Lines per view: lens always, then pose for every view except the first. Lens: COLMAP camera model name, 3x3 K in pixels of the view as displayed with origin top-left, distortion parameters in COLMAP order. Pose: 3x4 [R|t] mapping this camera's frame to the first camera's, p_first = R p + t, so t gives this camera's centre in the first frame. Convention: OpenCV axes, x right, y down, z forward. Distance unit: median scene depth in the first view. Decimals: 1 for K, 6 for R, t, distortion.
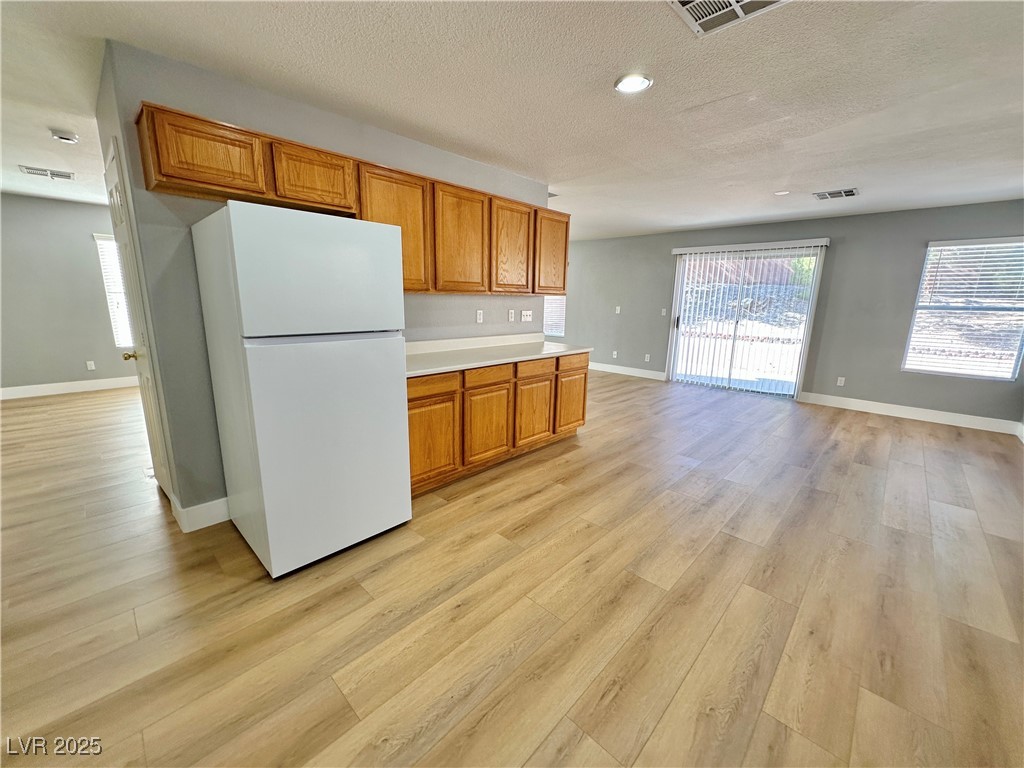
lens RADIAL K [[406.2, 0, 511.7], [0, 406.2, 384.5], [0, 0, 1]] dist [-0.001742, 0.000460]
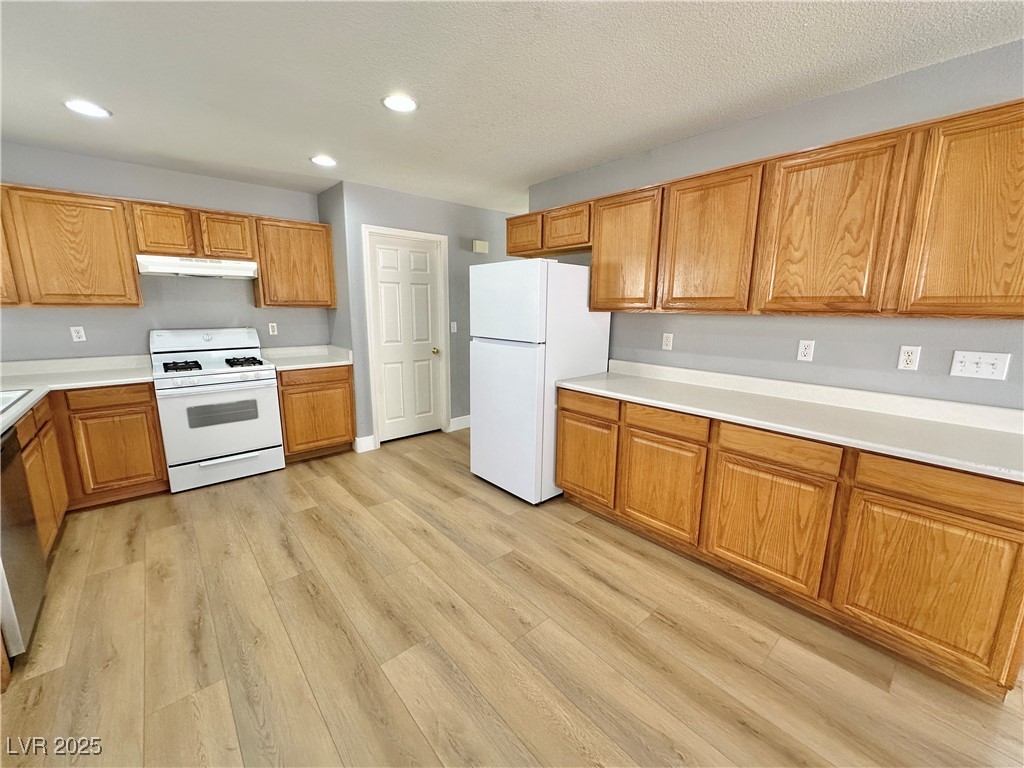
lens RADIAL K [[406.2, 0, 512.6], [0, 406.2, 383.5], [0, 0, 1]] dist [-0.001742, 0.000460]
pose [[-0.080405, 0.169161, -0.982303, 0.687620], [-0.218603, 0.958509, 0.182957, -0.164123], [0.972496, 0.229445, -0.040090, 0.738523]]
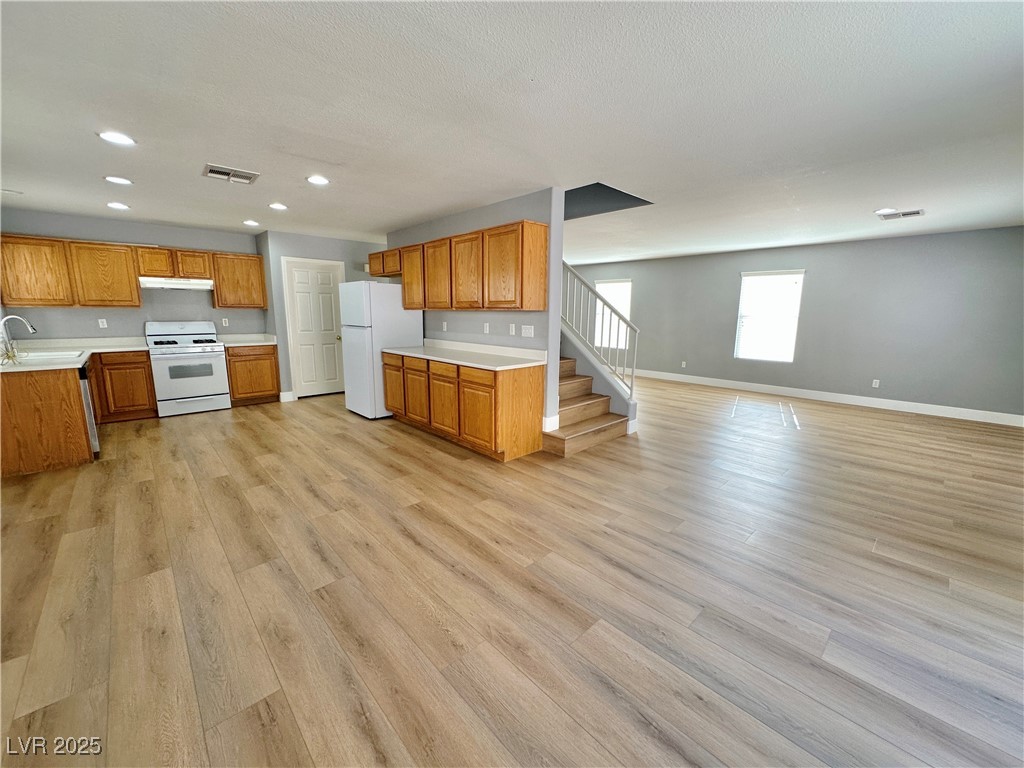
lens RADIAL K [[406.2, 0, 513.0], [0, 406.2, 384.4], [0, 0, 1]] dist [-0.001742, 0.000460]
pose [[-0.046652, 0.157208, -0.986463, 1.403364], [-0.218016, 0.962128, 0.163641, -0.269454], [0.974830, 0.222699, -0.010611, 1.374436]]
